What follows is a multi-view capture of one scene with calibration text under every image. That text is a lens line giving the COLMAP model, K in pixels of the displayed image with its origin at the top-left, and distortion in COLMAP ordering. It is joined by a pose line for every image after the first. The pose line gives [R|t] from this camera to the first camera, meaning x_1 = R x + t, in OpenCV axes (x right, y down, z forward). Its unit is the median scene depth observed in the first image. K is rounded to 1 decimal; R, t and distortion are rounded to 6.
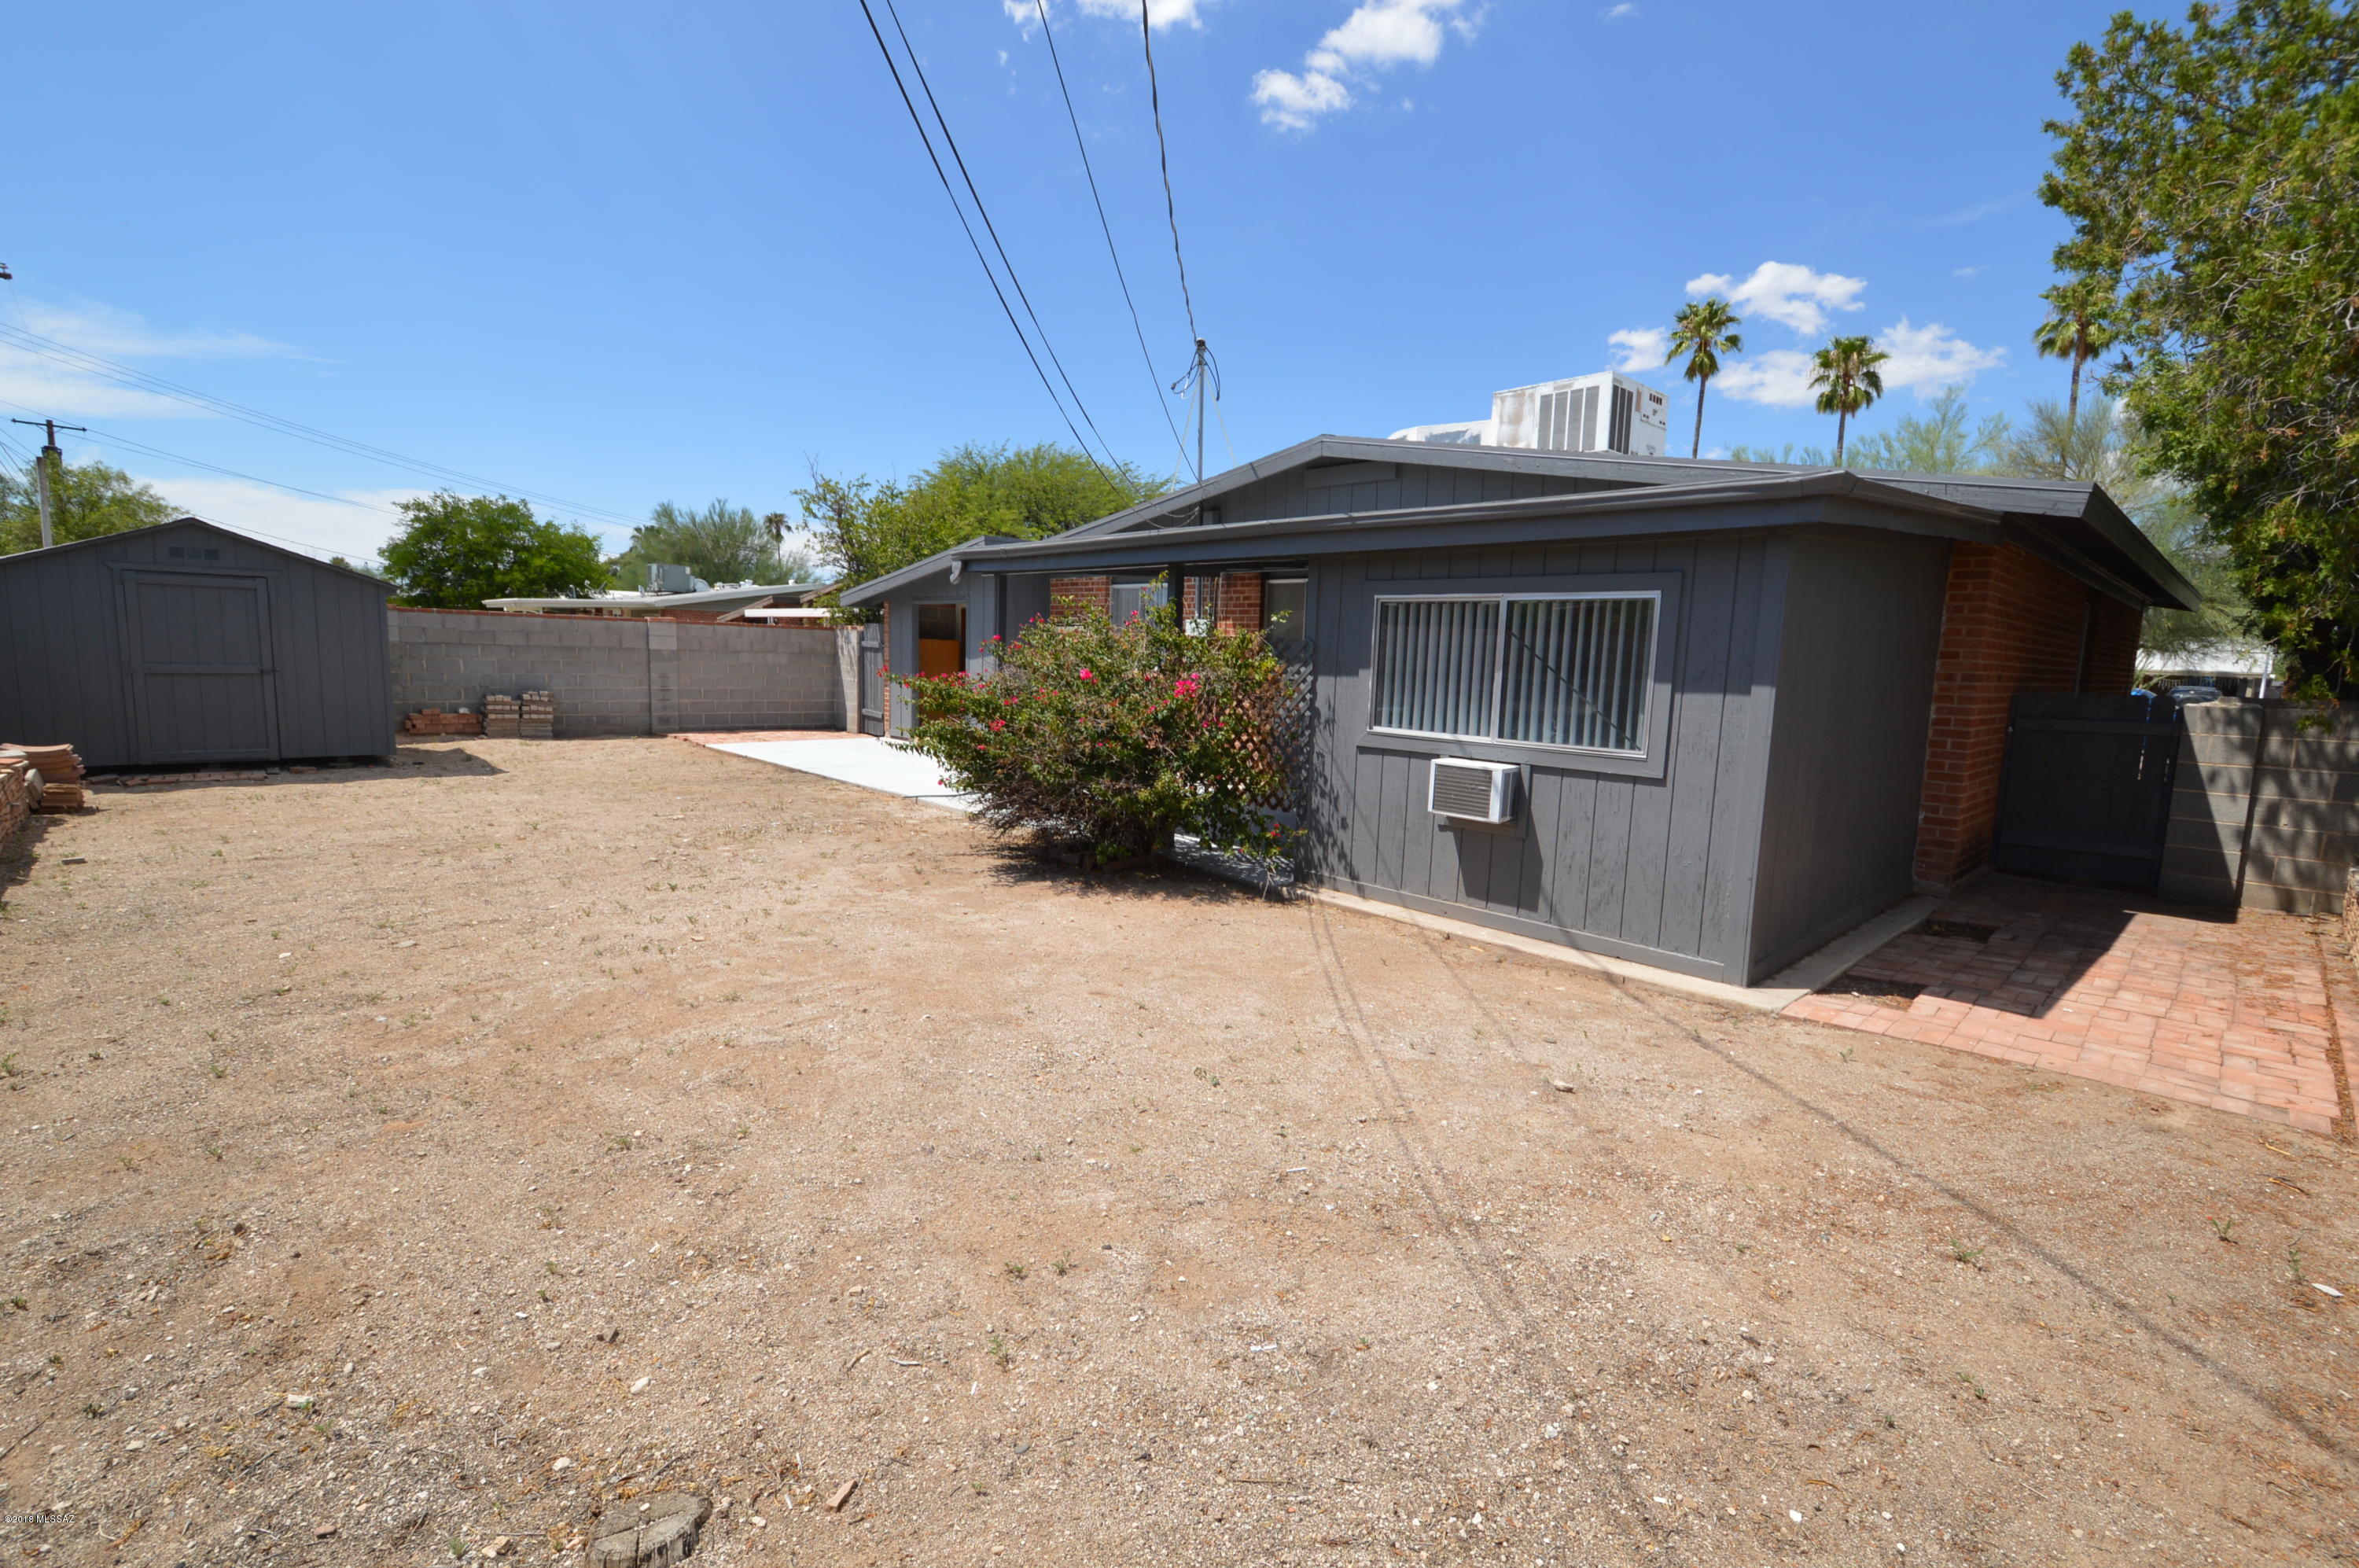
lens RADIAL K [[1040.9, 0, 1179.5], [0, 1040.9, 784.0], [0, 0, 1]] dist [-0.001407, -0.000716]
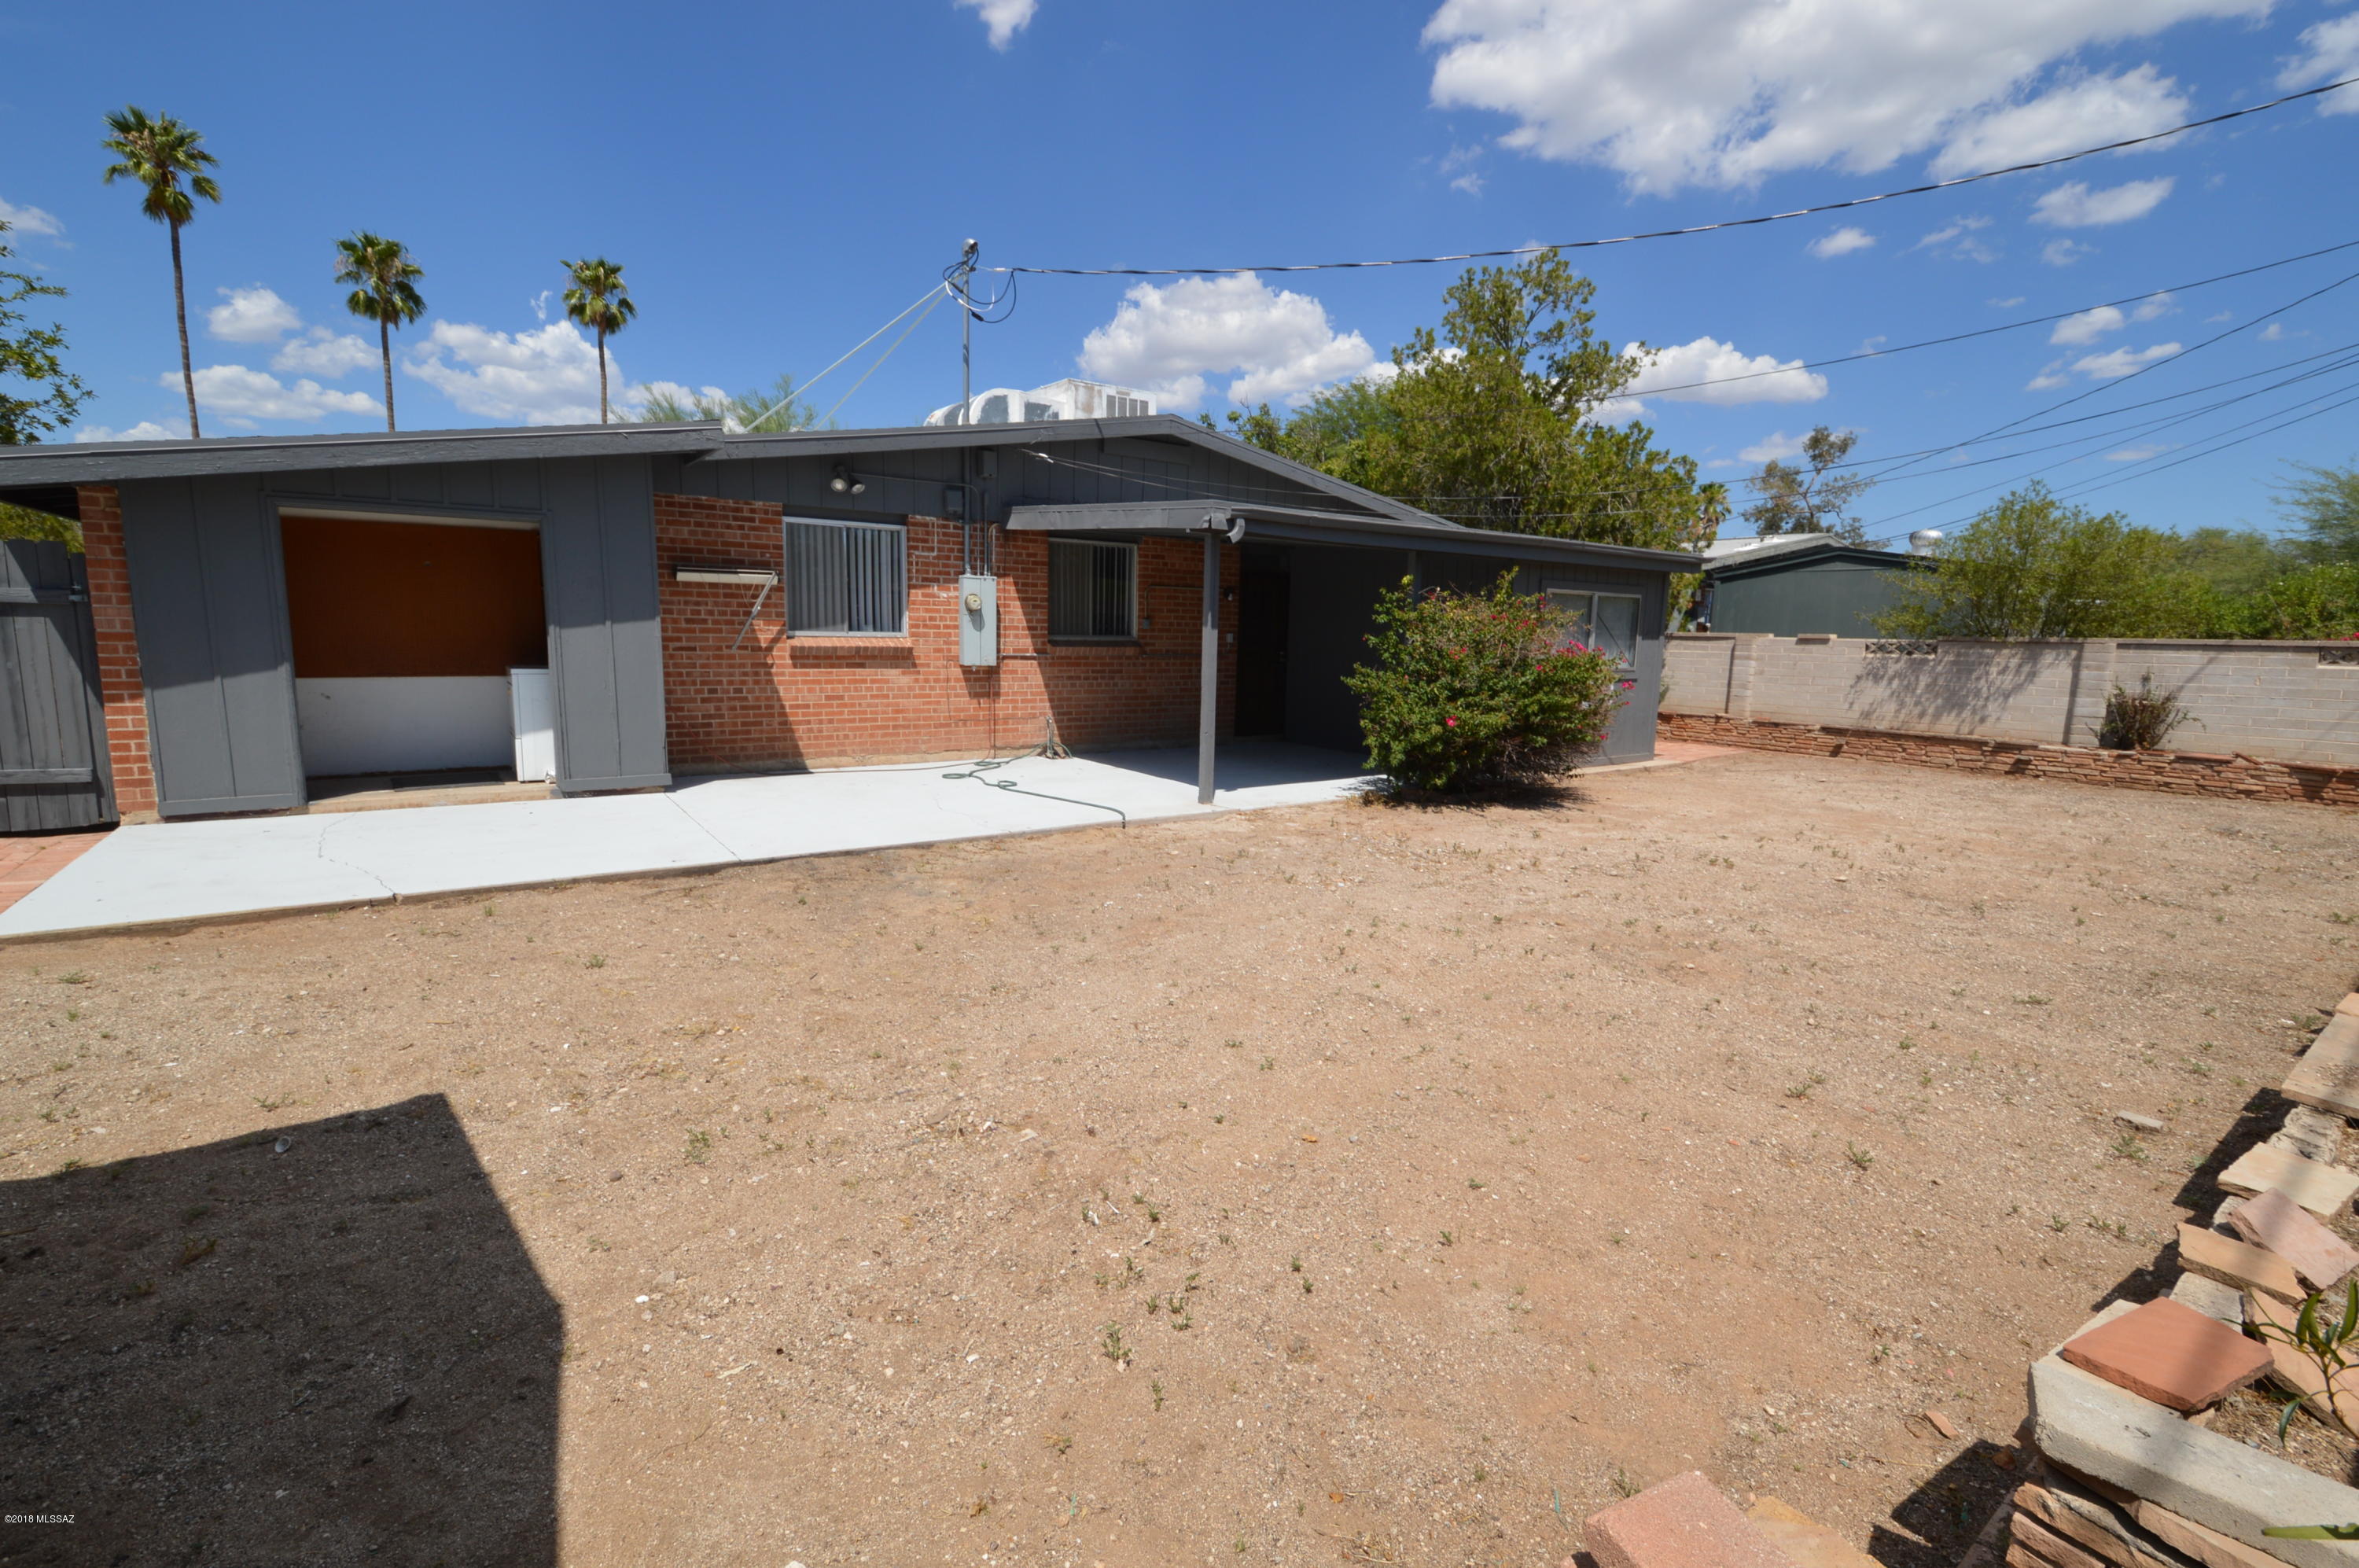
lens RADIAL K [[1040.9, 0, 1179.5], [0, 1040.9, 784.0], [0, 0, 1]] dist [-0.001407, -0.000716]
pose [[0.154704, -0.179375, 0.971541, -0.224083], [0.108895, 0.980484, 0.163686, -0.030087], [-0.981941, 0.080473, 0.171218, 0.188144]]
